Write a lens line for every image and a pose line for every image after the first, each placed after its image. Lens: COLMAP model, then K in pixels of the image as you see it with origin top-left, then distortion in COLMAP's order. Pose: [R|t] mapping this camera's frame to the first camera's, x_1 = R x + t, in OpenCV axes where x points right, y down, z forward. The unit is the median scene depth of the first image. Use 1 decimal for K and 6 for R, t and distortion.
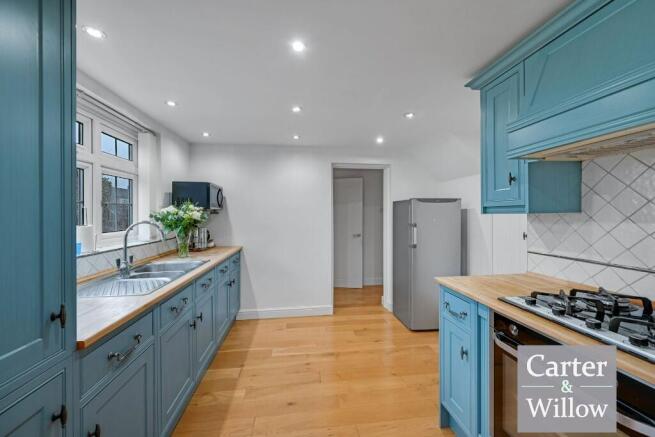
lens RADIAL K [[255.5, 0, 327.5], [0, 255.5, 218.5], [0, 0, 1]] dist [-0.000477, -0.000020]
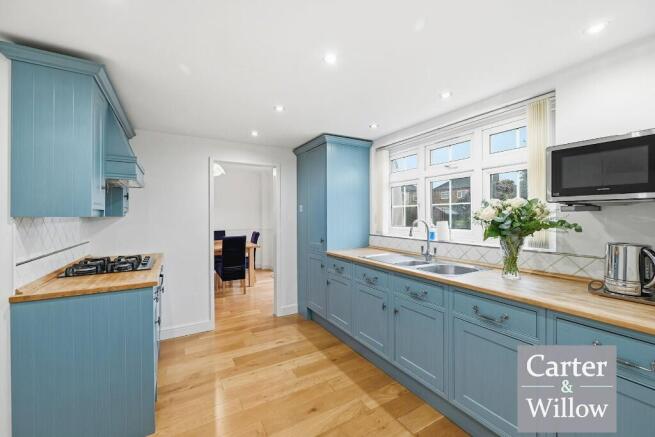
lens RADIAL K [[266.1, 0, 327.5], [0, 266.1, 218.5], [0, 0, 1]] dist [0.000221, -0.000004]
pose [[-0.923435, 0.013333, -0.383523, 0.199558], [0.005148, 0.999737, 0.022361, -0.026389], [0.383720, 0.018675, -0.923261, 2.090346]]
